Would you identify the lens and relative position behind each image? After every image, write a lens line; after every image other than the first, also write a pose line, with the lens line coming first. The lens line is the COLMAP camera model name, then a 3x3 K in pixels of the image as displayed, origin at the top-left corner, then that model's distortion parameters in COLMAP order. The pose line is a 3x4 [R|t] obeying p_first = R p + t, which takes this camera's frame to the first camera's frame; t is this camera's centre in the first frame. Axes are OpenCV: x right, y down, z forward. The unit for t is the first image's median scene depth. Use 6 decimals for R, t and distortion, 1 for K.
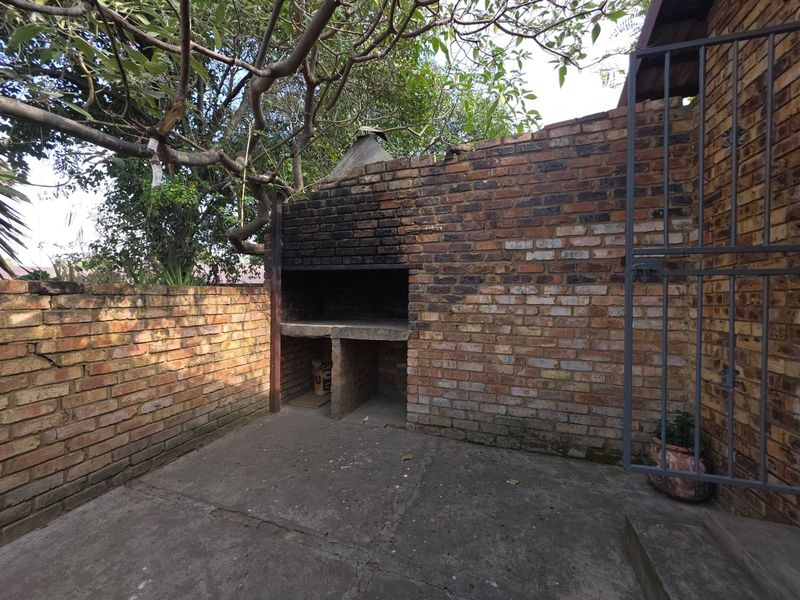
lens RADIAL K [[319.9, 0, 399.9], [0, 319.9, 297.8], [0, 0, 1]] dist [-0.000500, 0.000923]
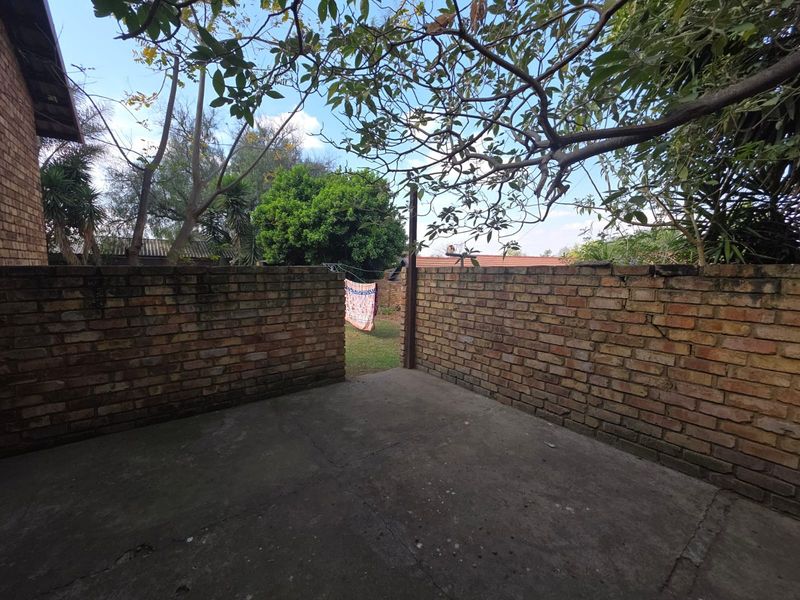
lens RADIAL K [[319.9, 0, 398.4], [0, 319.9, 298.4], [0, 0, 1]] dist [-0.000500, 0.000923]
pose [[-0.568858, 0.062425, -0.820063, 0.293257], [-0.019711, 0.995794, 0.089475, -0.010093], [0.822199, 0.067063, -0.565235, 0.592367]]
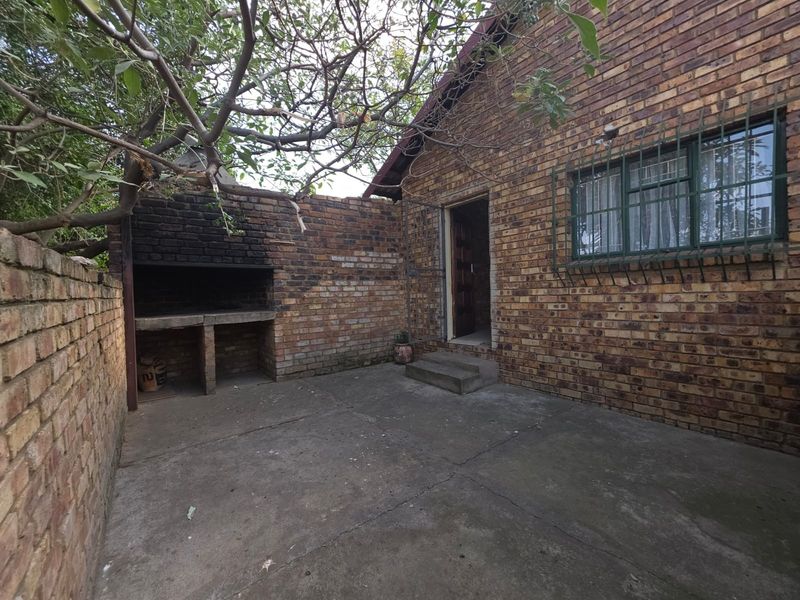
lens RADIAL K [[319.9, 0, 401.5], [0, 319.9, 299.7], [0, 0, 1]] dist [-0.000500, 0.000923]
pose [[0.539347, -0.041742, 0.841049, -0.989574], [0.036666, 0.998988, 0.026068, 0.034556], [-0.841285, 0.016778, 0.540331, -0.283699]]
